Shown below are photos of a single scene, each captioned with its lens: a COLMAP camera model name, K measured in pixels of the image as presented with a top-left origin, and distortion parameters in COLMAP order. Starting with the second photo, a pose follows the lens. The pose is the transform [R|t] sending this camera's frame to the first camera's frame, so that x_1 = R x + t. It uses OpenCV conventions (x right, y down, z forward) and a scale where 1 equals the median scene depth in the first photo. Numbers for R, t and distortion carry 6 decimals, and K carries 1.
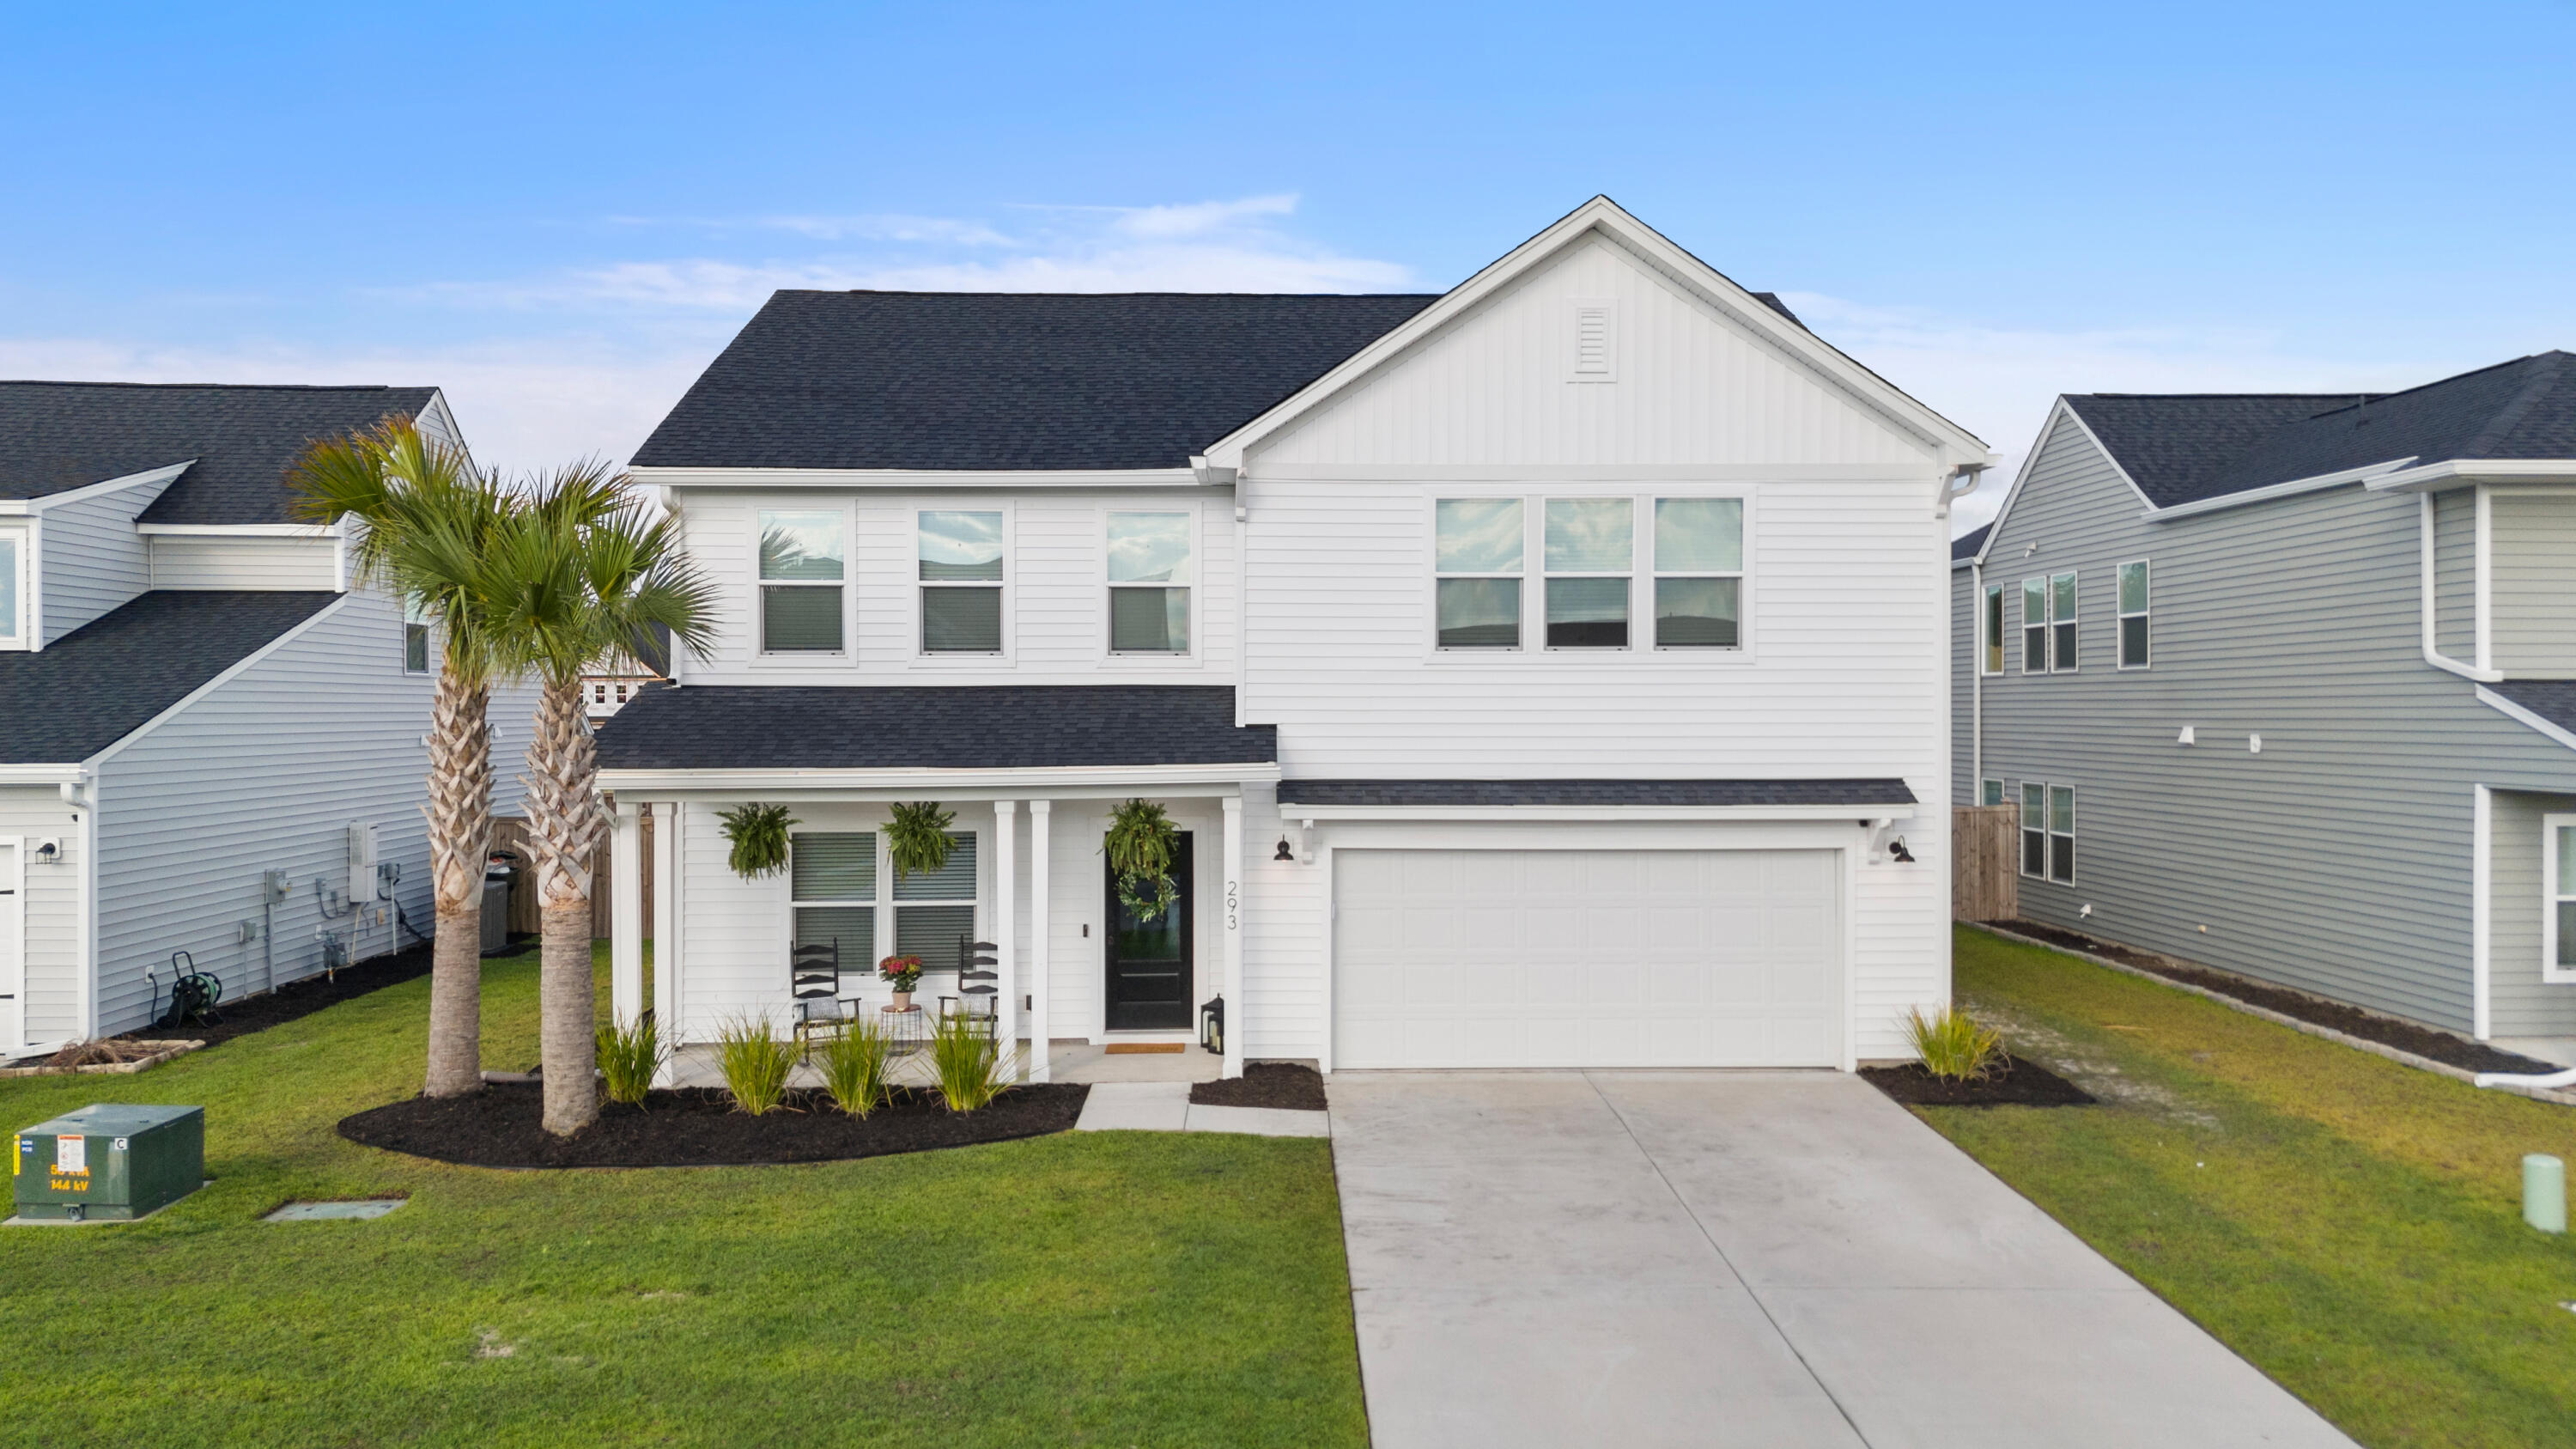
lens RADIAL K [[1890.8, 0, 1293.2], [0, 1890.8, 725.4], [0, 0, 1]] dist [0.057439, -0.040306]
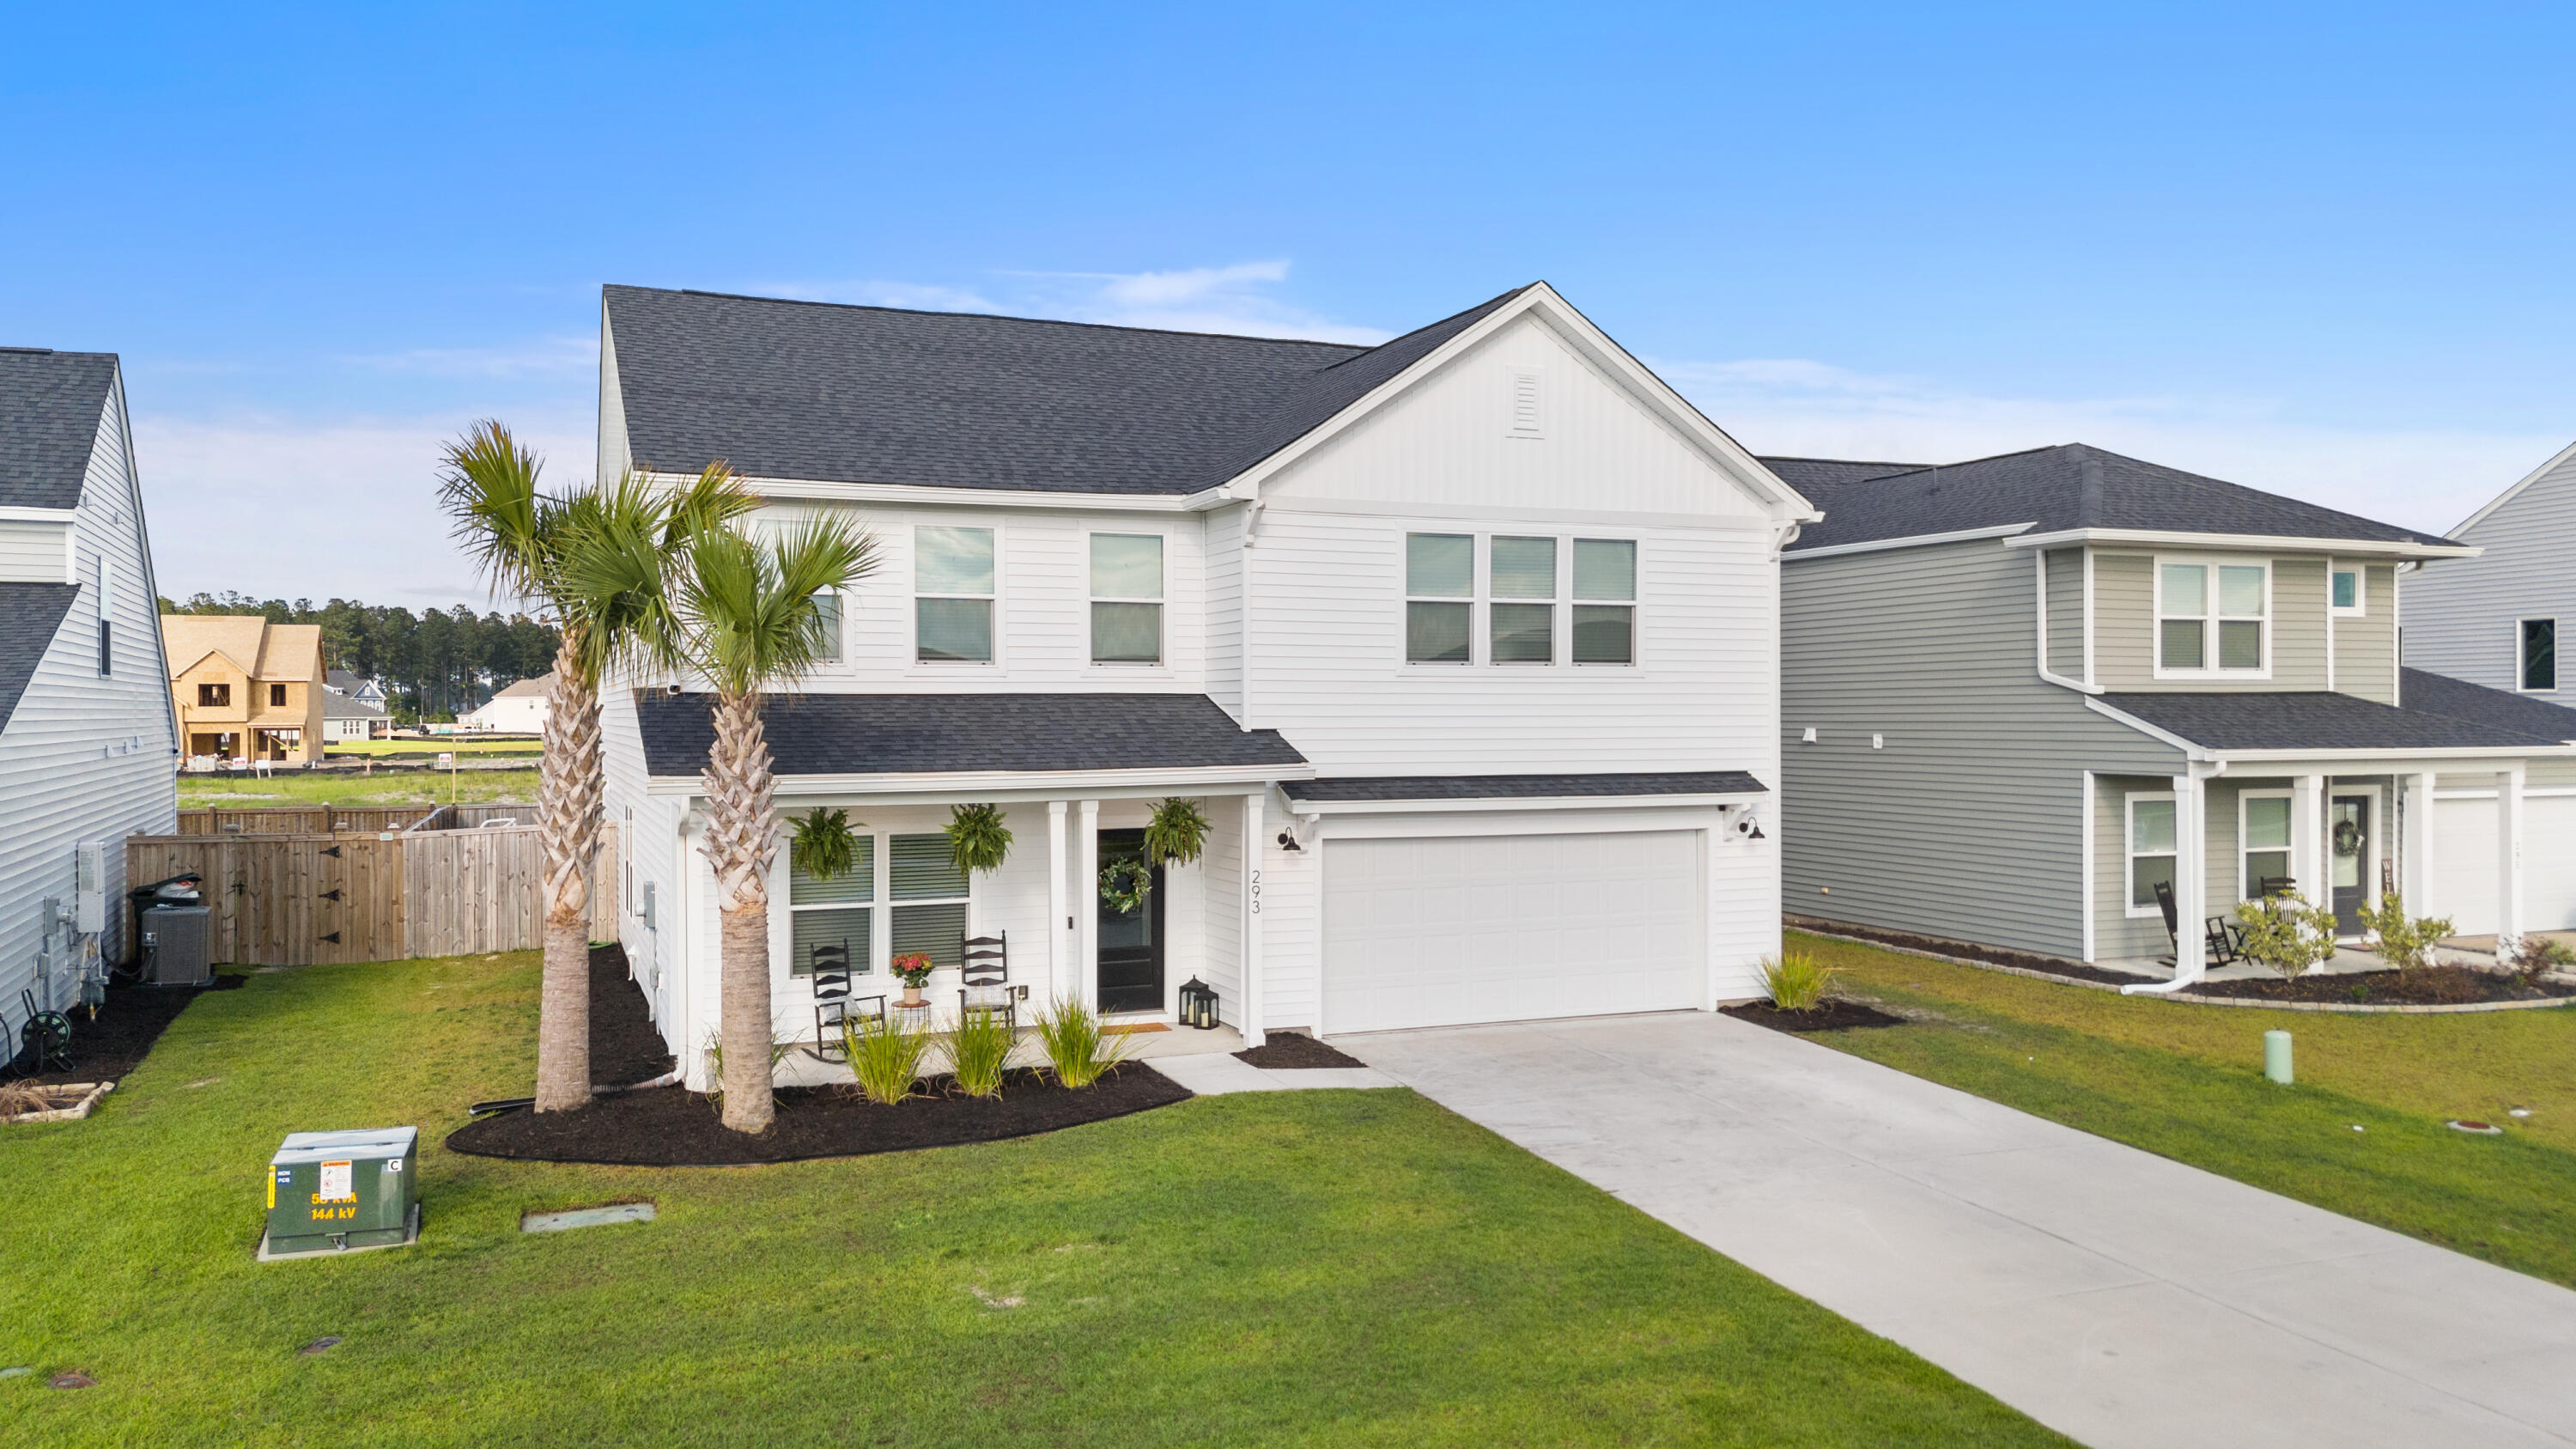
lens RADIAL K [[1890.8, 0, 1293.2], [0, 1890.8, 725.4], [0, 0, 1]] dist [0.057439, -0.040306]
pose [[0.936215, -0.003132, 0.351414, -0.391303], [0.003741, 0.999992, -0.001055, -0.001585], [-0.351408, 0.002302, 0.936220, -0.049491]]
